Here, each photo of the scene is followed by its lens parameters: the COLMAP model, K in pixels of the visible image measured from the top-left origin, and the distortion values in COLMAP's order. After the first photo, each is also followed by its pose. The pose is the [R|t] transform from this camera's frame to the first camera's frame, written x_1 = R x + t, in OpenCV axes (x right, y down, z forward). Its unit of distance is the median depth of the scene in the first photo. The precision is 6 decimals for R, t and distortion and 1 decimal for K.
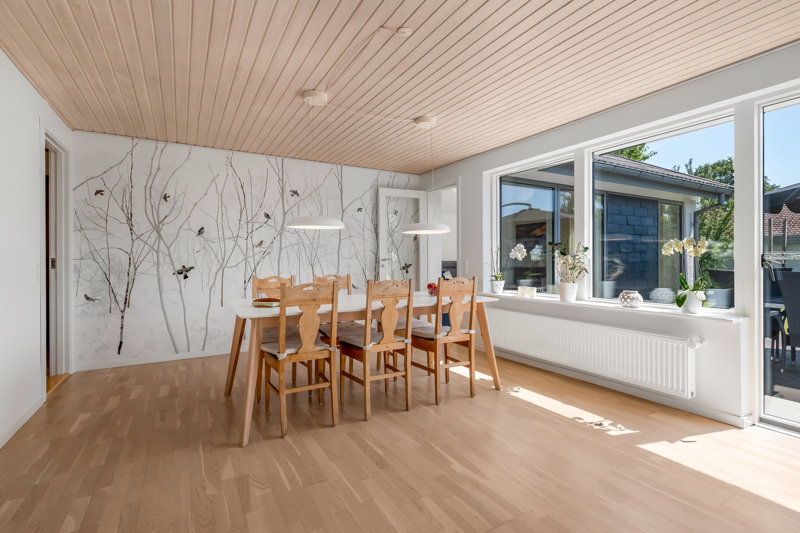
lens RADIAL K [[378.1, 0, 398.0], [0, 378.1, 258.8], [0, 0, 1]] dist [0.001216, 0.000398]
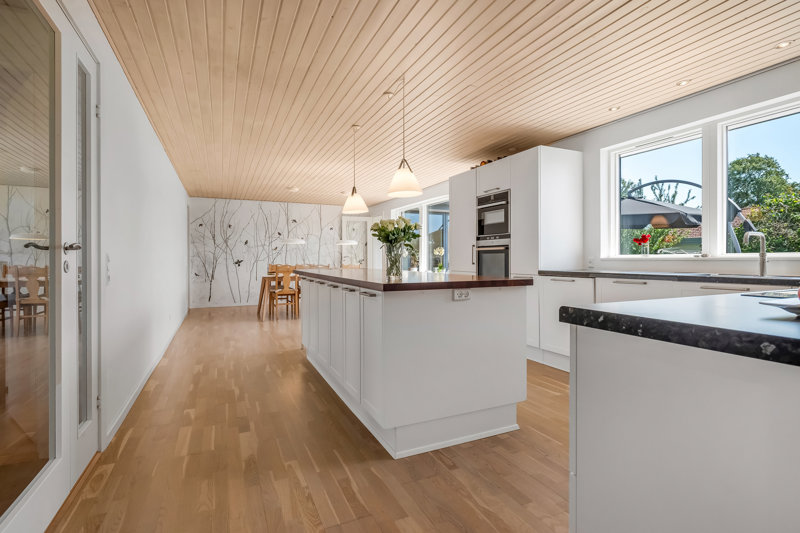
lens RADIAL K [[378.1, 0, 398.0], [0, 378.1, 258.8], [0, 0, 1]] dist [0.001216, 0.000398]
pose [[0.996567, 0.002537, -0.082753, 0.493155], [-0.002012, 0.999977, 0.006417, -0.001142], [0.082767, -0.006228, 0.996549, -1.029189]]
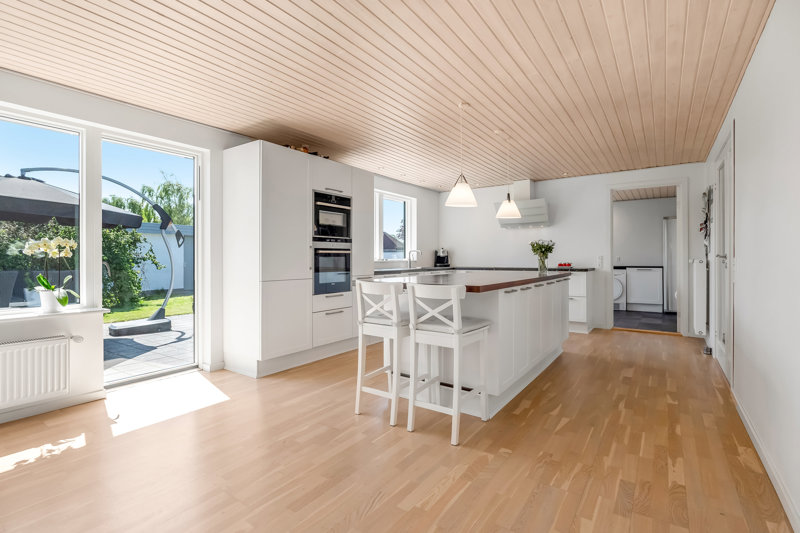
lens RADIAL K [[378.1, 0, 398.0], [0, 378.1, 258.8], [0, 0, 1]] dist [0.001216, 0.000398]
pose [[-0.421722, 0.003031, 0.906720, -0.377983], [-0.002517, 0.999987, -0.004513, -0.000365], [-0.906722, -0.004185, -0.421709, 0.411800]]
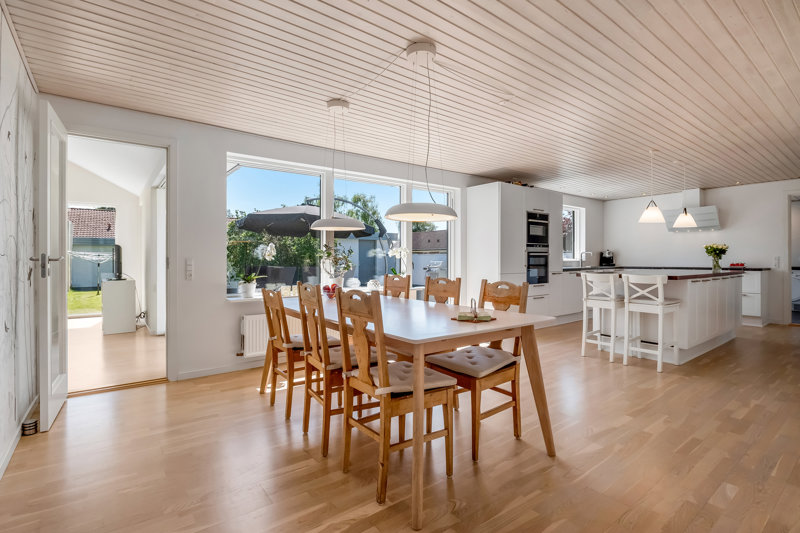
lens RADIAL K [[389.1, 0, 394.9], [0, 389.1, 258.8], [0, 0, 1]] dist [-0.010121, -0.000113]
pose [[-0.131764, 0.003638, 0.991274, -0.780380], [-0.005095, 0.999978, -0.004348, 0.003529], [-0.991268, -0.005624, -0.131742, 0.893796]]
